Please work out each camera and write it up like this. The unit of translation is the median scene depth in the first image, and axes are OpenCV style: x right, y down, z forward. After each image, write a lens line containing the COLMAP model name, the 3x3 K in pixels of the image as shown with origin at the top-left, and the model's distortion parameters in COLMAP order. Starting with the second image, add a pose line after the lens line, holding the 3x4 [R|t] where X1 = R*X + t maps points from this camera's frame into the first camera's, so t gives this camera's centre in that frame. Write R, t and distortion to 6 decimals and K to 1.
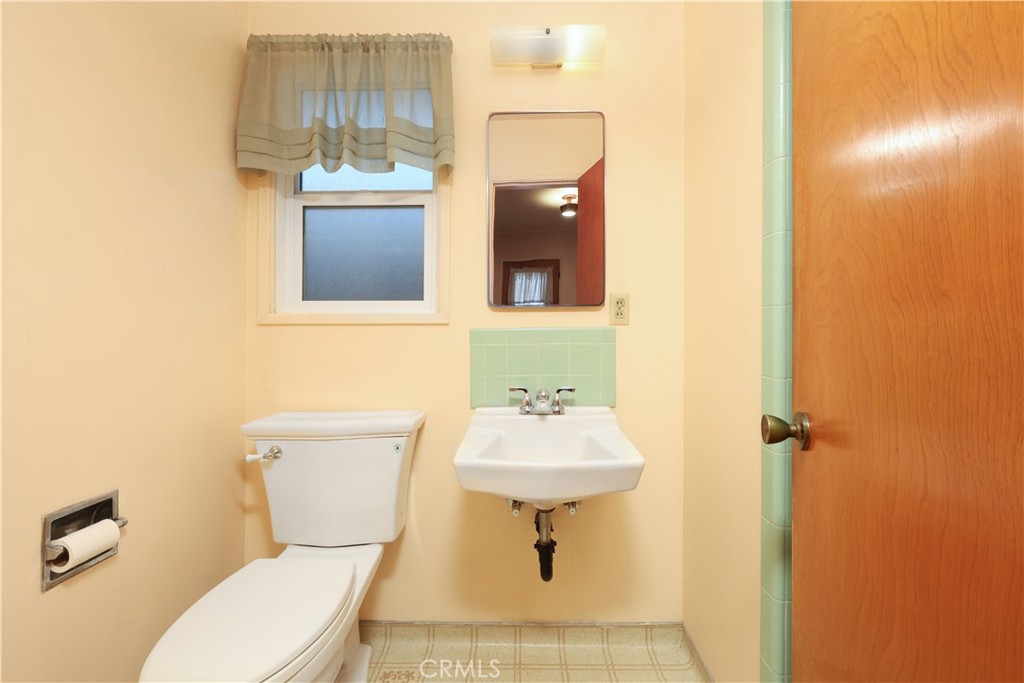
lens RADIAL K [[417.0, 0, 514.3], [0, 417.0, 341.8], [0, 0, 1]] dist [-0.000833, 0.000041]
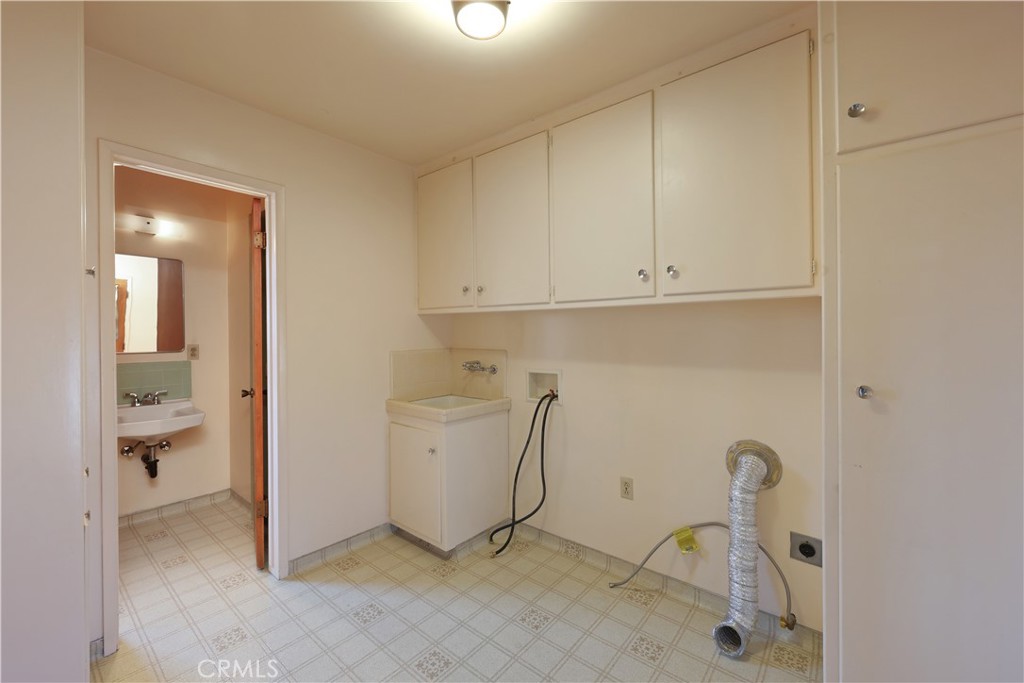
lens RADIAL K [[417.0, 0, 513.0], [0, 417.0, 338.4], [0, 0, 1]] dist [-0.000833, 0.000041]
pose [[0.608378, -0.002185, 0.793644, -0.454462], [0.000000, 0.999996, 0.002754, -0.153270], [-0.793647, -0.001676, 0.608376, -1.635233]]
